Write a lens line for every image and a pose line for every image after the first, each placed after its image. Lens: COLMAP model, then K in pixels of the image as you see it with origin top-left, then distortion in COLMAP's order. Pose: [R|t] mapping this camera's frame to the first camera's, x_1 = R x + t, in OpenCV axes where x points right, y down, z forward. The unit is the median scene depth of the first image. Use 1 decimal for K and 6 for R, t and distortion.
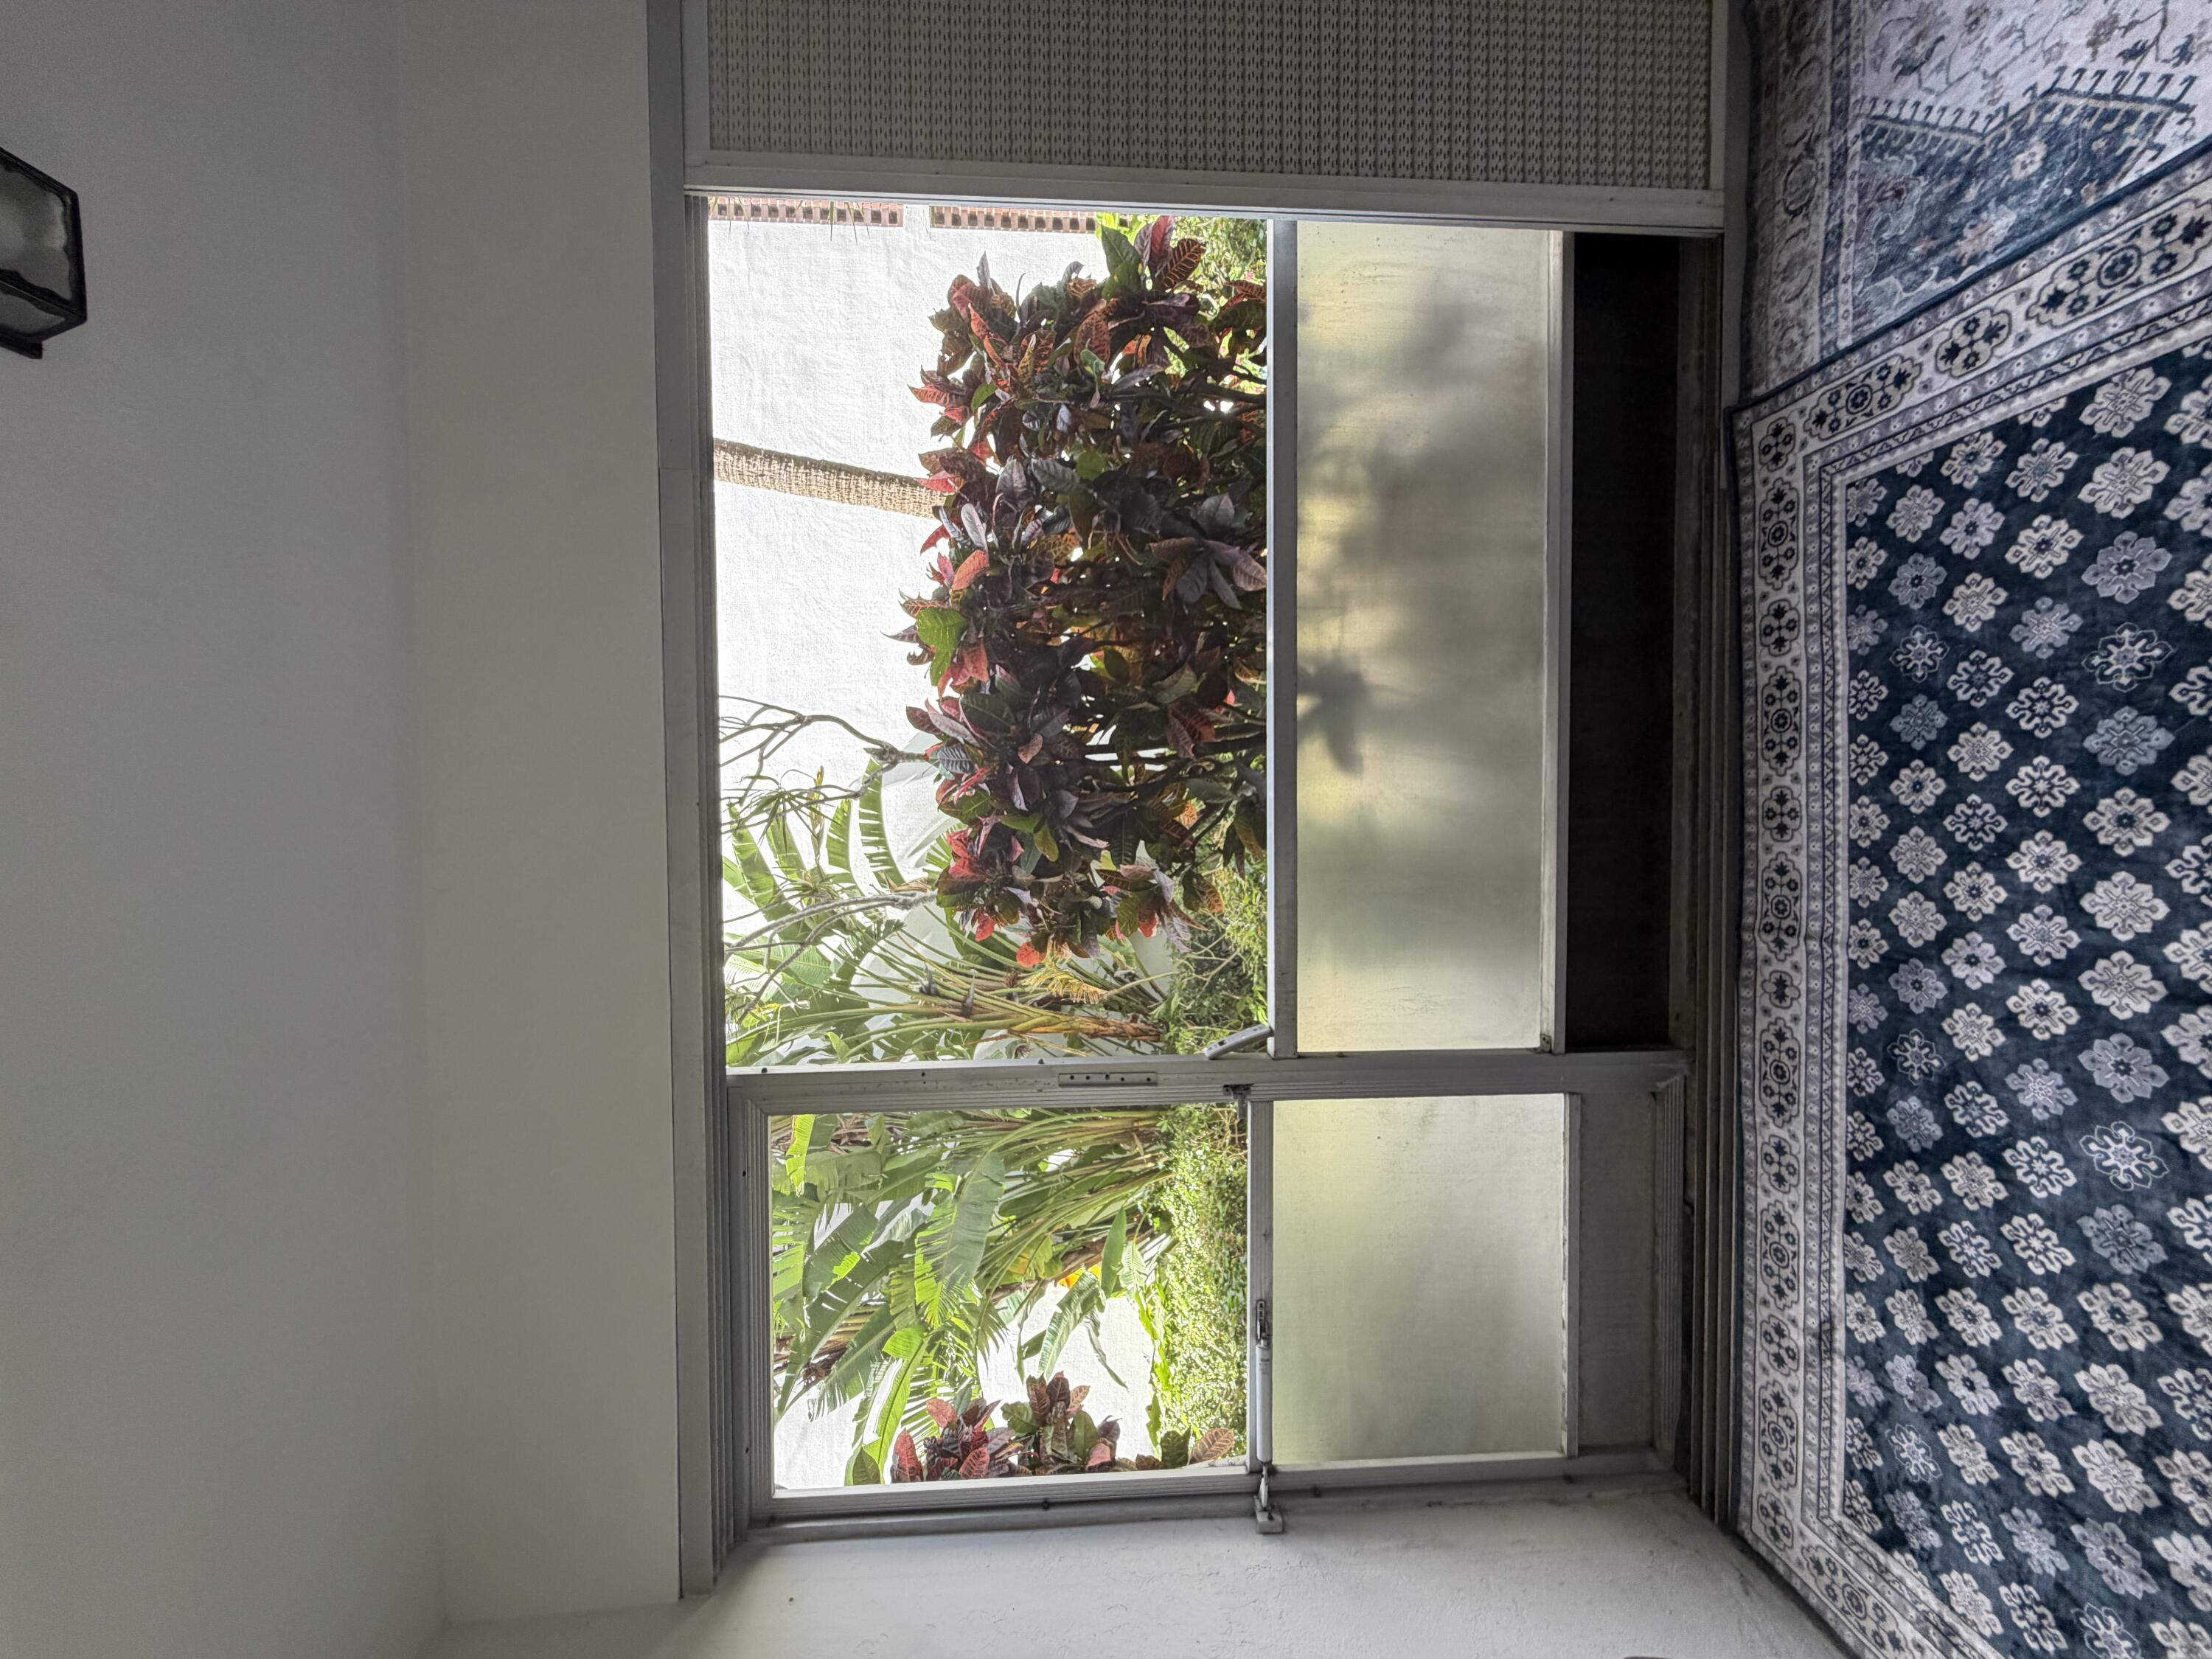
lens RADIAL K [[876.4, 0, 1102.5], [0, 876.4, 829.9], [0, 0, 1]] dist [-0.003647, 0.000893]
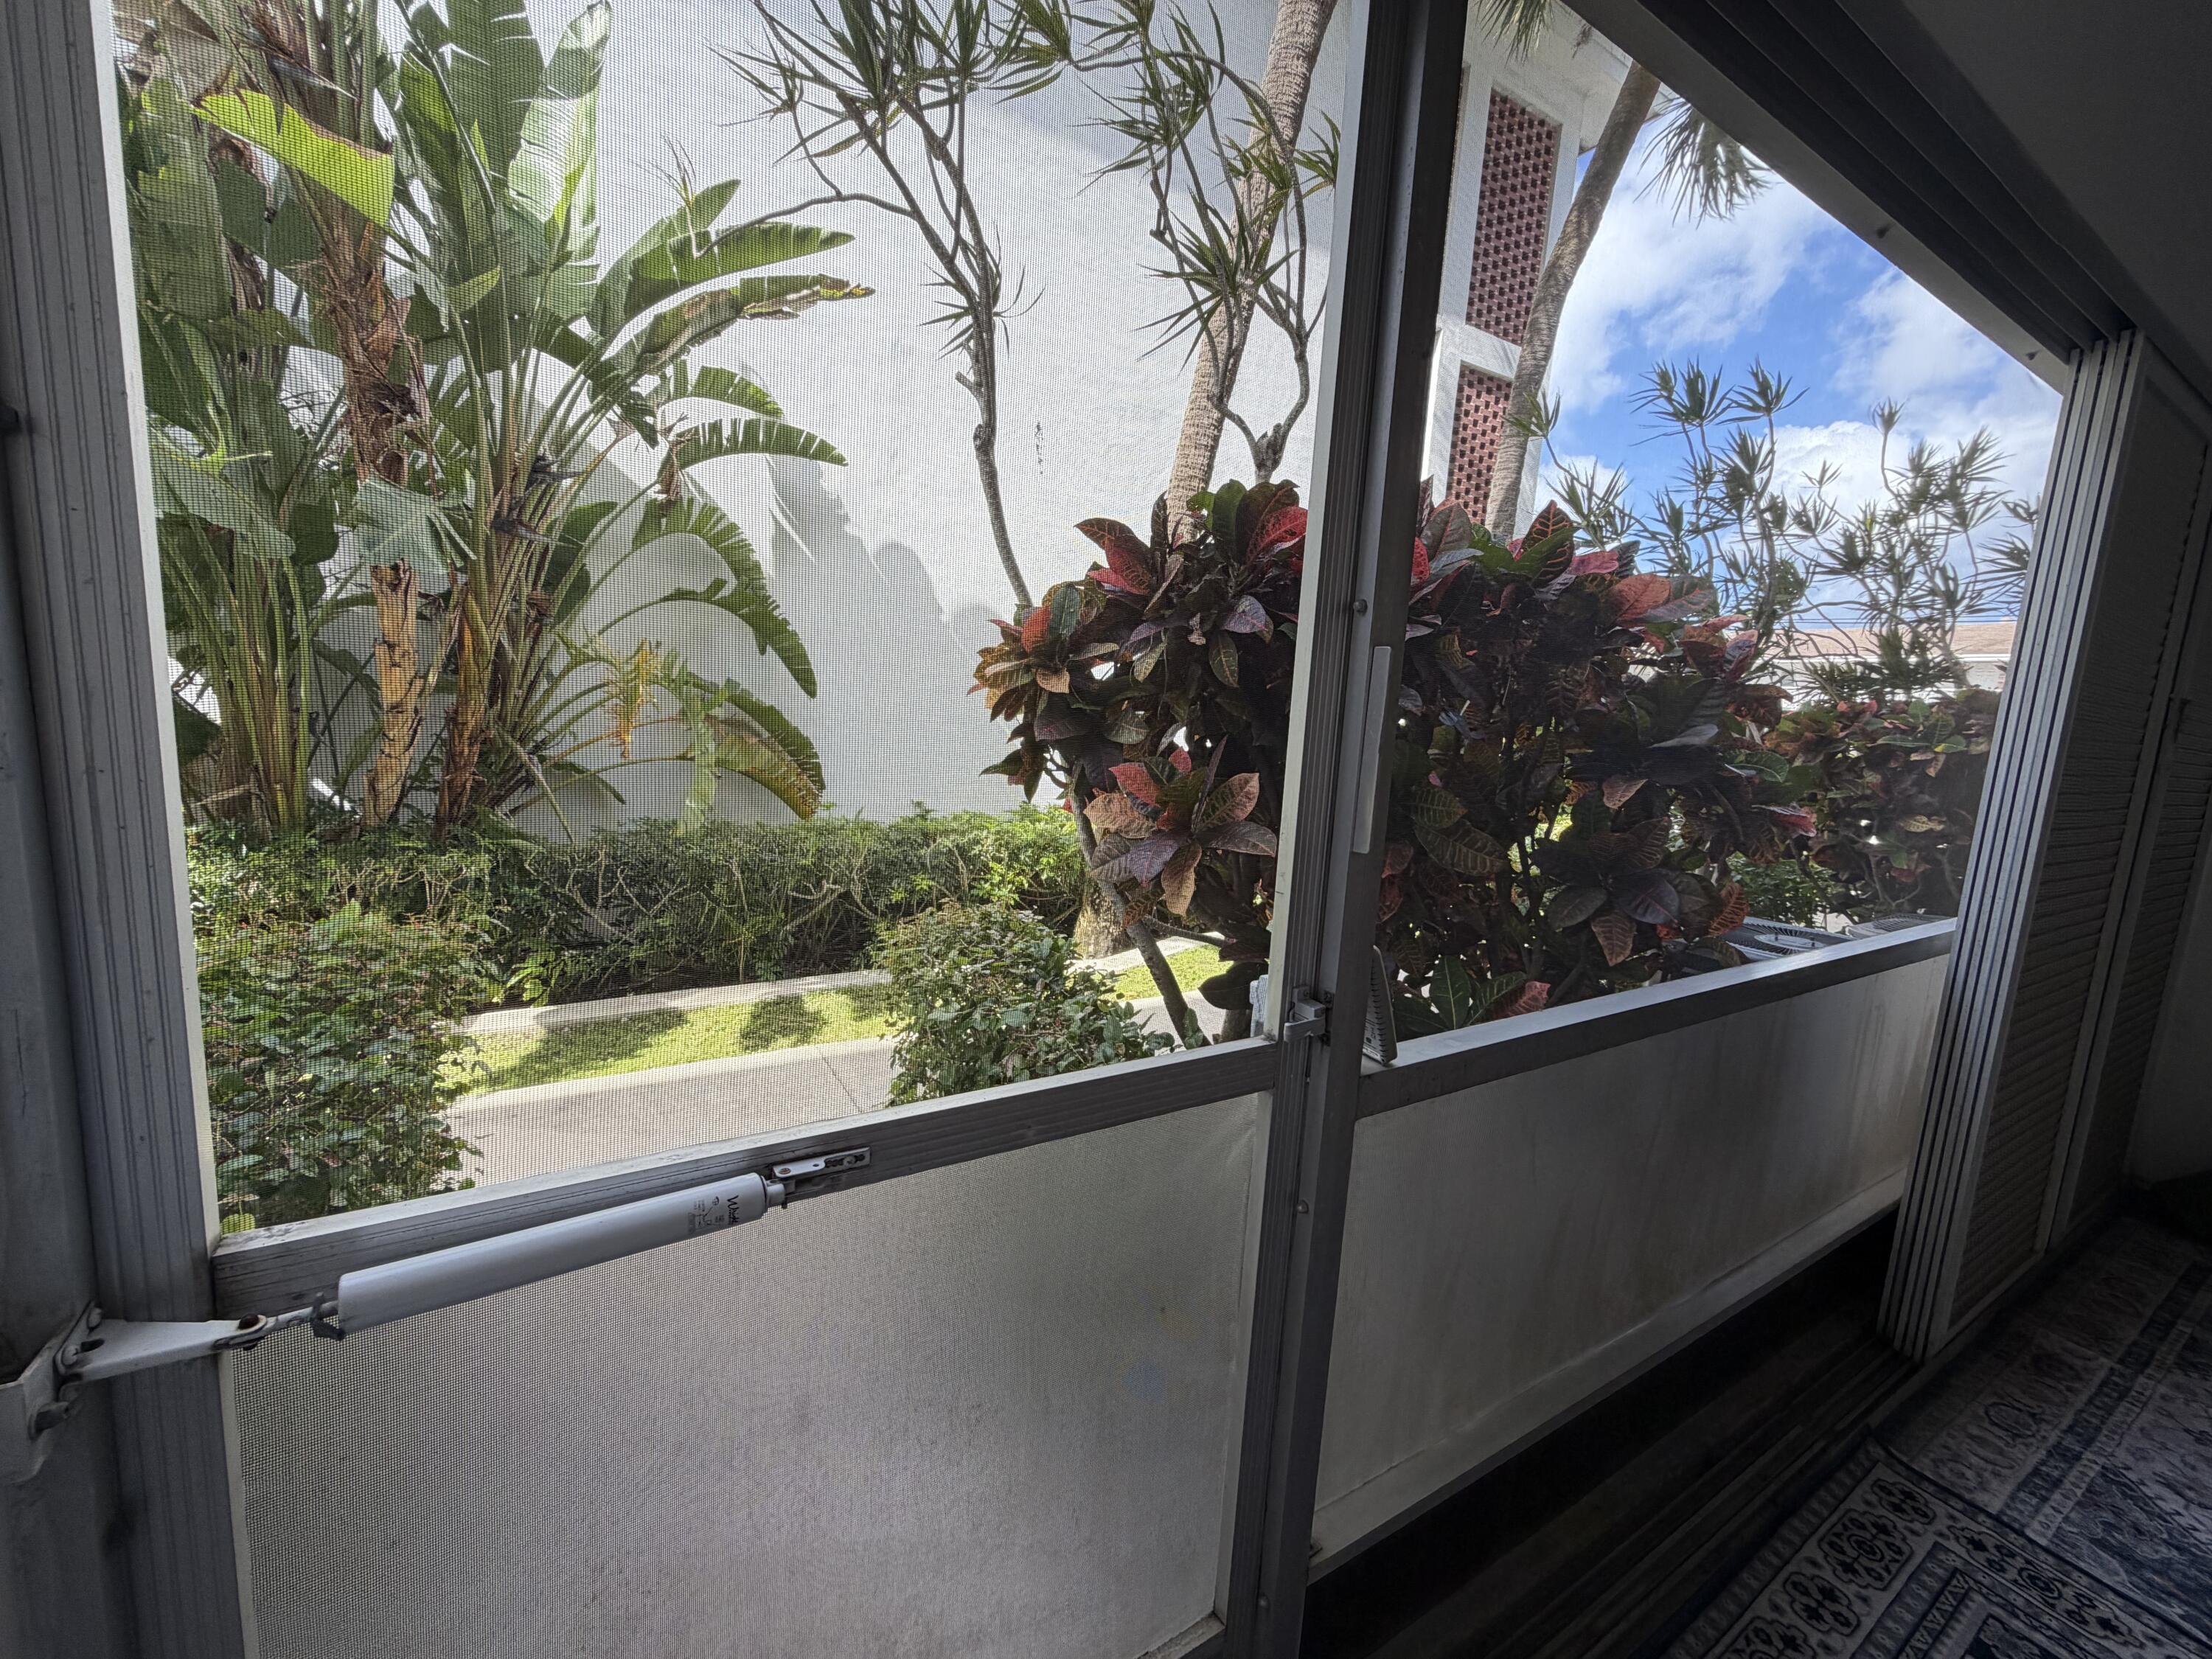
lens RADIAL K [[876.4, 0, 1102.5], [0, 876.4, 829.9], [0, 0, 1]] dist [-0.003647, 0.000893]
pose [[-0.028805, 0.996579, 0.077466, 0.026976], [-0.834582, 0.018674, -0.550567, 0.848347], [-0.550130, -0.080511, 0.831189, 0.862105]]
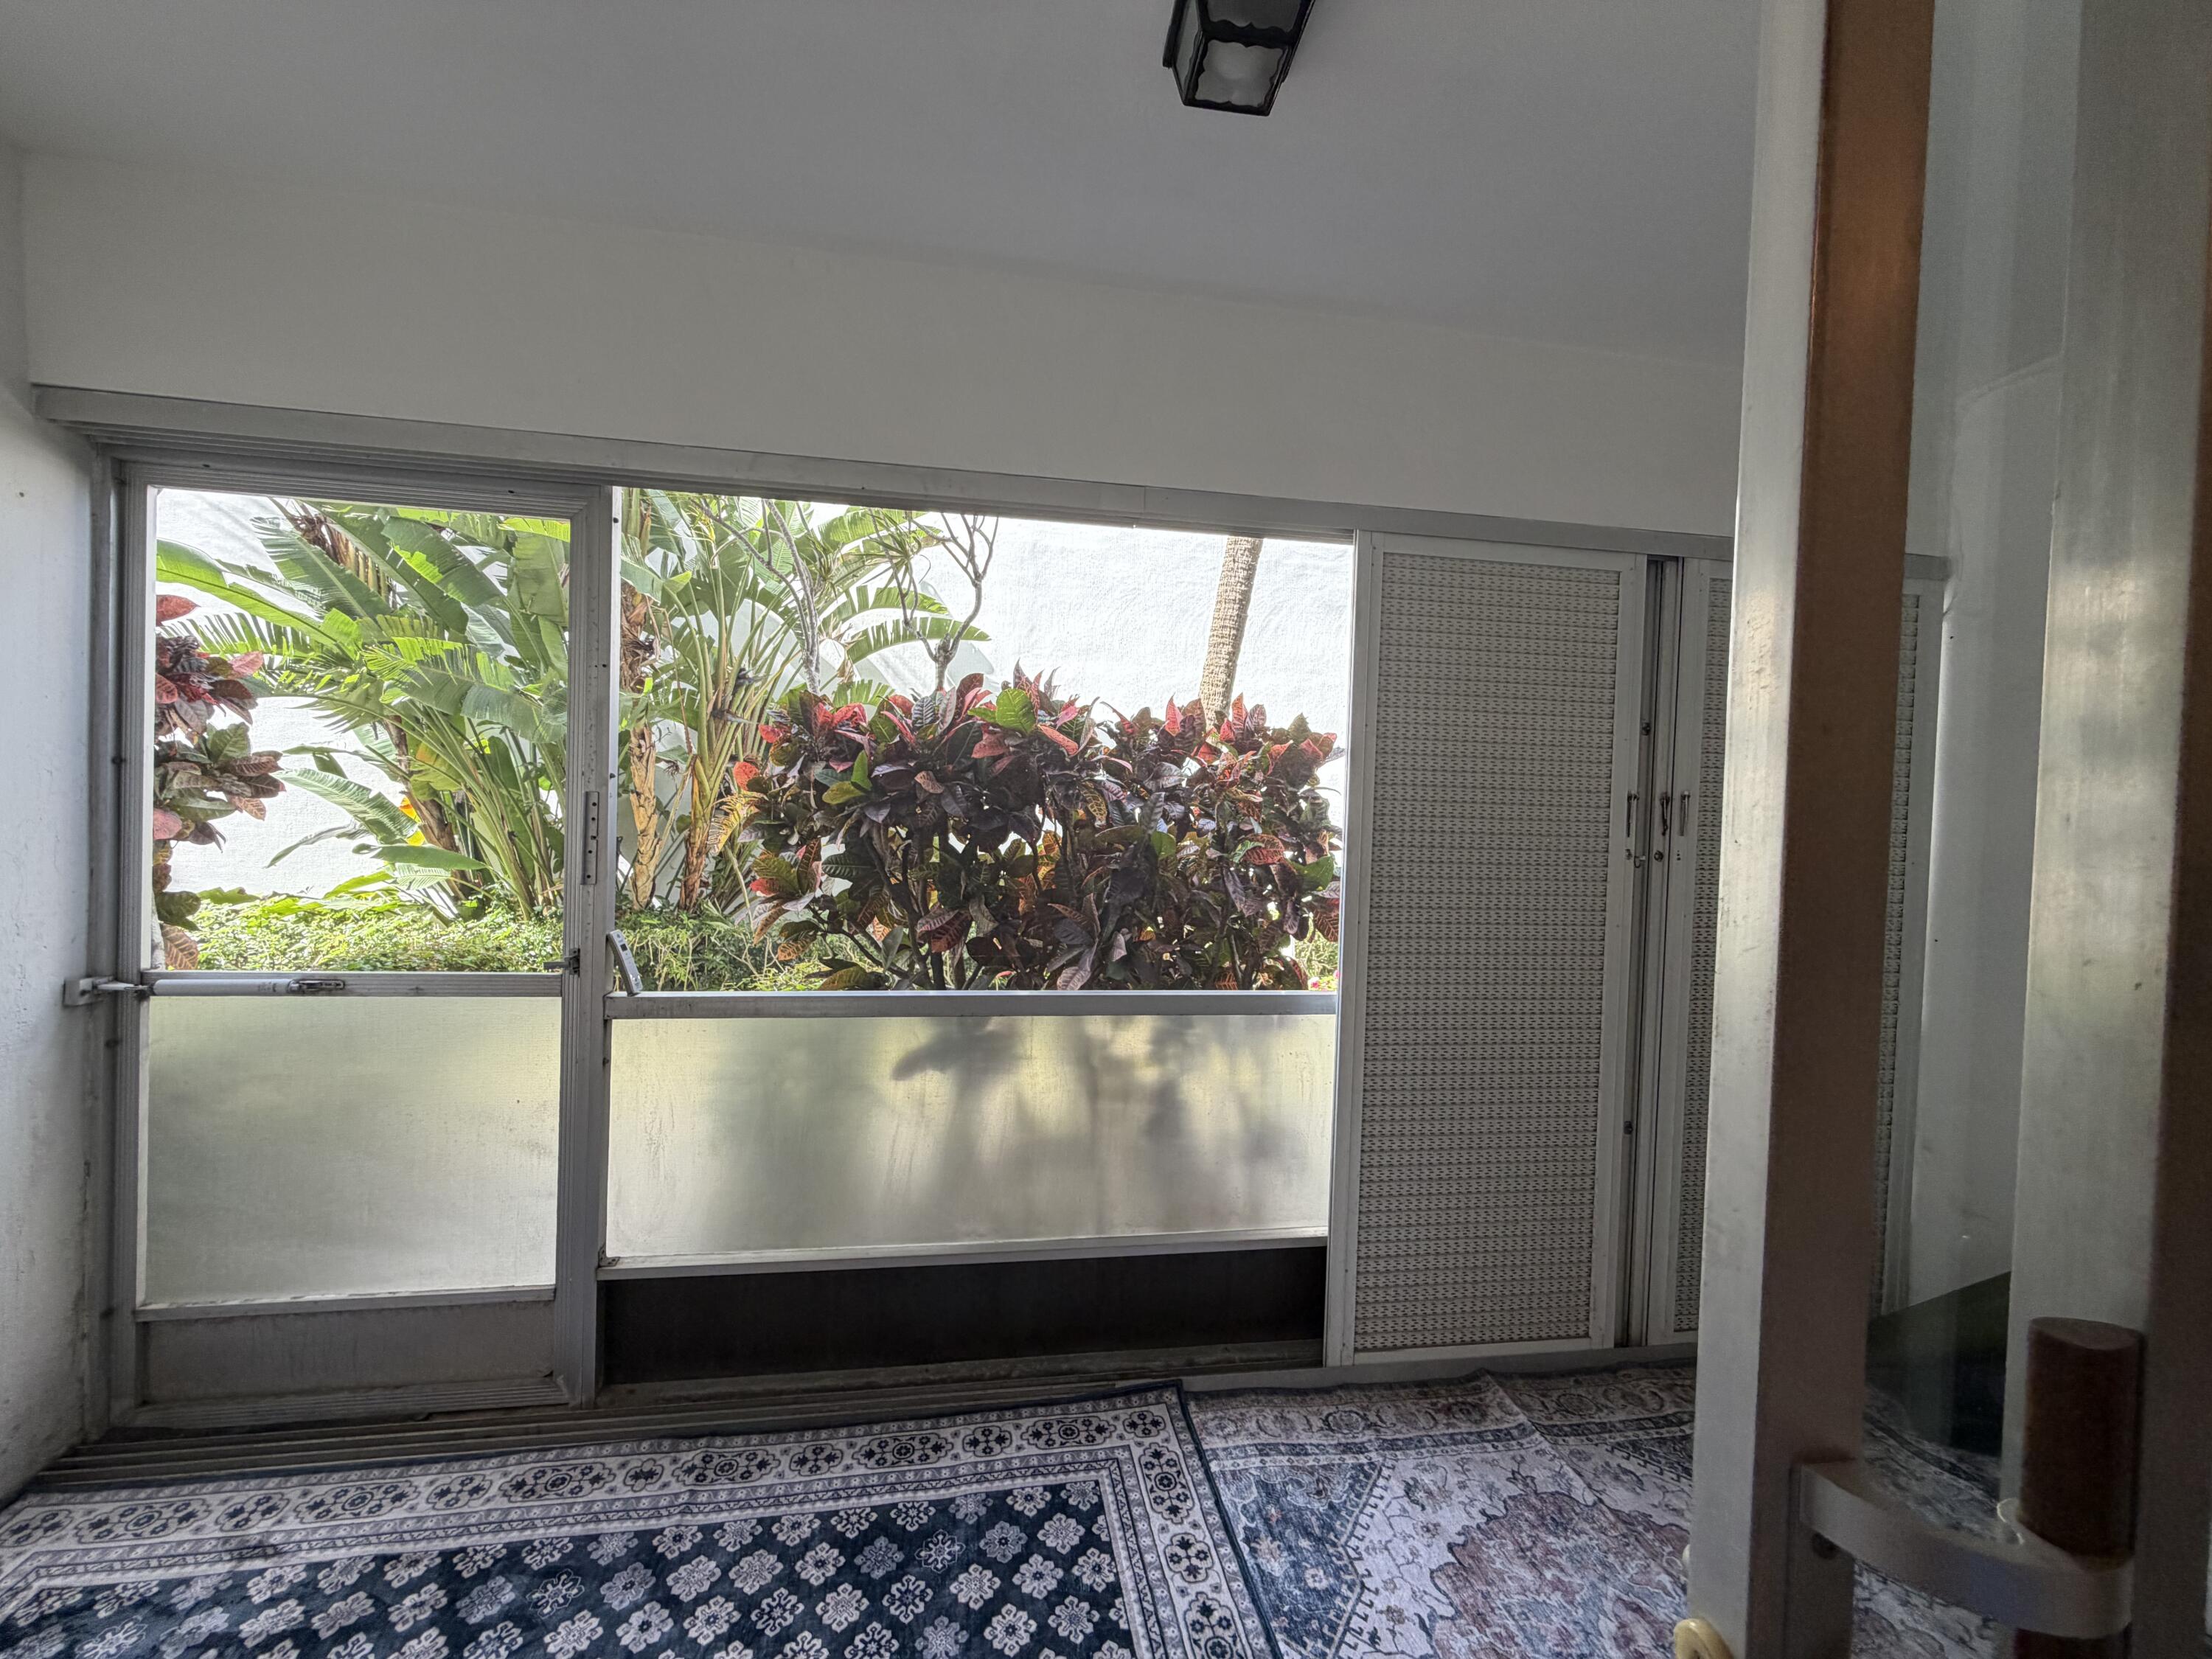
lens RADIAL K [[876.4, 0, 1102.5], [0, 876.4, 829.9], [0, 0, 1]] dist [-0.003647, 0.000893]
pose [[-0.027173, 0.998610, -0.045169, 0.032143], [-0.981869, -0.035143, -0.186272, -0.150684], [-0.187601, 0.039289, 0.981459, -0.188369]]
